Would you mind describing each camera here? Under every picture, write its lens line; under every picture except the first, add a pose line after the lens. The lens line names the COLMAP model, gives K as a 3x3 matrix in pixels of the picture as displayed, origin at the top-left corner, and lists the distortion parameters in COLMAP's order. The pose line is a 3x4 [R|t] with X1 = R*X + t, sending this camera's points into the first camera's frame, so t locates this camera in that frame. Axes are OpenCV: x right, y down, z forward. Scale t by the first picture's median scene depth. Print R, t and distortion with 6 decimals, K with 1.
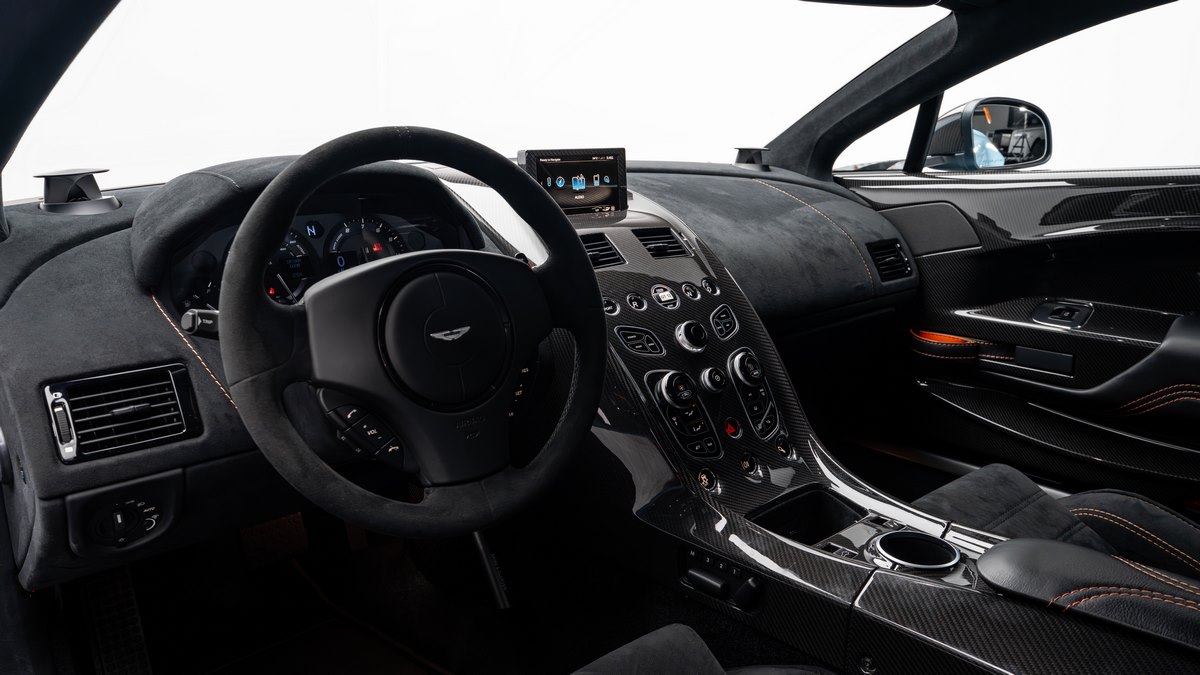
lens RADIAL K [[829.4, 0, 600.0], [0, 829.4, 337.5], [0, 0, 1]] dist [-0.030777, 0.045773]
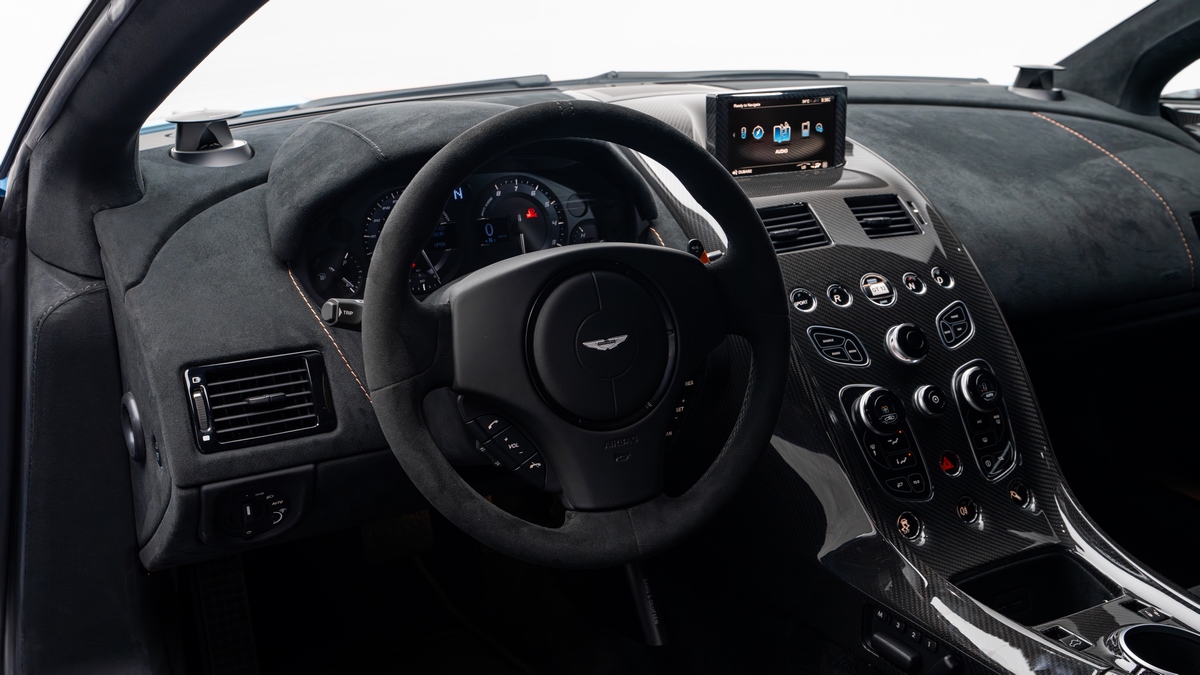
lens RADIAL K [[1167.0, 0, 600.0], [0, 1167.0, 337.5], [0, 0, 1]] dist [0.080173, 0.015980]
pose [[0.978003, 0.075076, -0.194614, 0.048779], [-0.060558, 0.994993, 0.079510, -0.093188], [0.199609, -0.065976, 0.977652, -0.190110]]
